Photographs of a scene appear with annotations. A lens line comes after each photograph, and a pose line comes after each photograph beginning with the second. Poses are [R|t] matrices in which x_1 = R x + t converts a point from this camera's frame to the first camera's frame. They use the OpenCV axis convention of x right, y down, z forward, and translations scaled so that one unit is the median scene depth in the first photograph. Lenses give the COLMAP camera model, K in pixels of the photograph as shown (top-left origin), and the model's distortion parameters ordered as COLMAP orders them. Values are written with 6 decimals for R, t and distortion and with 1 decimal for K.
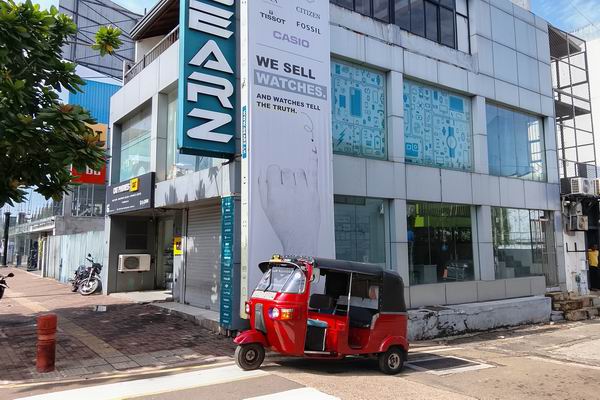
lens RADIAL K [[444.1, 0, 300.0], [0, 444.1, 200.0], [0, 0, 1]] dist [-0.002200, -0.001729]
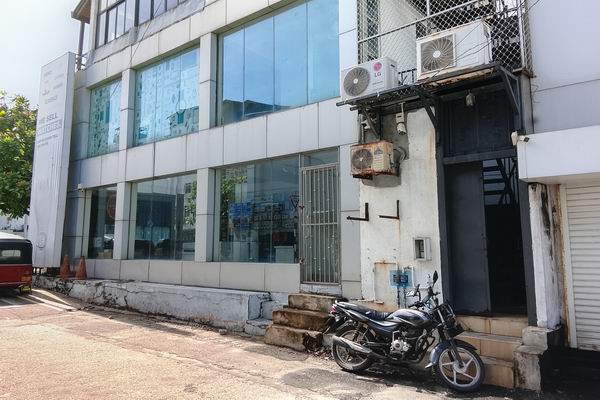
lens RADIAL K [[444.1, 0, 300.0], [0, 444.1, 200.0], [0, 0, 1]] dist [-0.002200, -0.001729]
pose [[0.322857, -0.102155, -0.940919, 1.367696], [0.100230, 0.992258, -0.073337, 0.162324], [0.941126, -0.070631, 0.330596, 1.002858]]
